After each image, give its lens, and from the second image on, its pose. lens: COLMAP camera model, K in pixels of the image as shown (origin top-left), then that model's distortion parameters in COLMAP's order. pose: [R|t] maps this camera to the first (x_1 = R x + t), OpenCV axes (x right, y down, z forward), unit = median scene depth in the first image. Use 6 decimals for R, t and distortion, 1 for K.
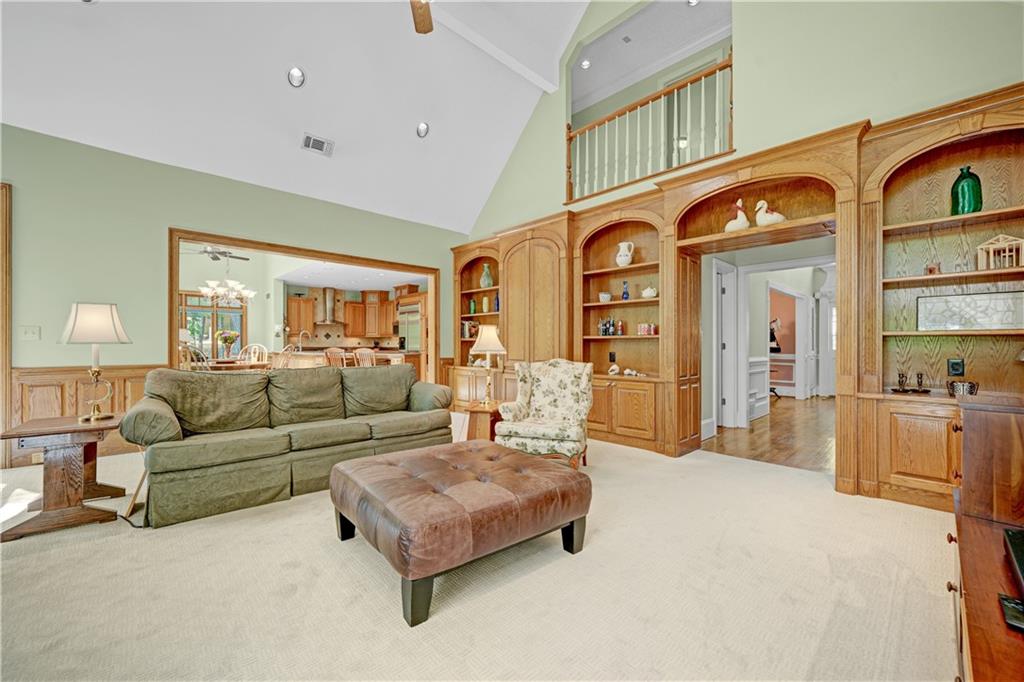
lens RADIAL K [[417.1, 0, 507.8], [0, 417.1, 343.5], [0, 0, 1]] dist [0.000221, -0.000056]
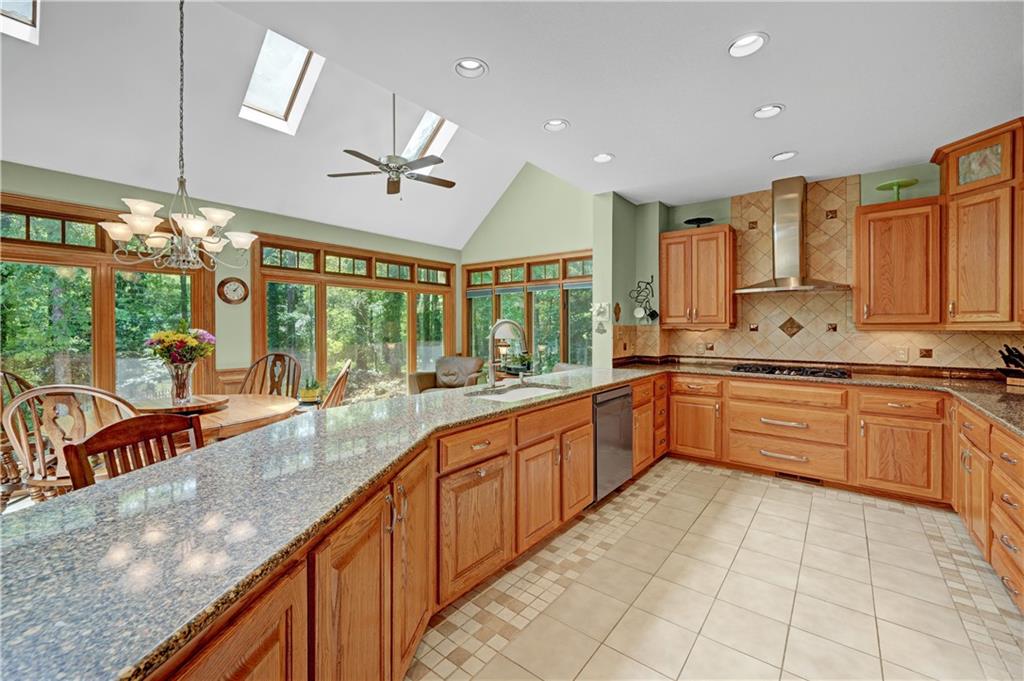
lens RADIAL K [[410.4, 0, 514.0], [0, 410.4, 324.5], [0, 0, 1]] dist [0.000873, 0.000171]
pose [[0.145522, -0.006833, -0.989331, -0.162042], [0.003568, 0.999973, -0.006381, -0.022079], [0.989349, -0.002601, 0.145542, 0.862461]]
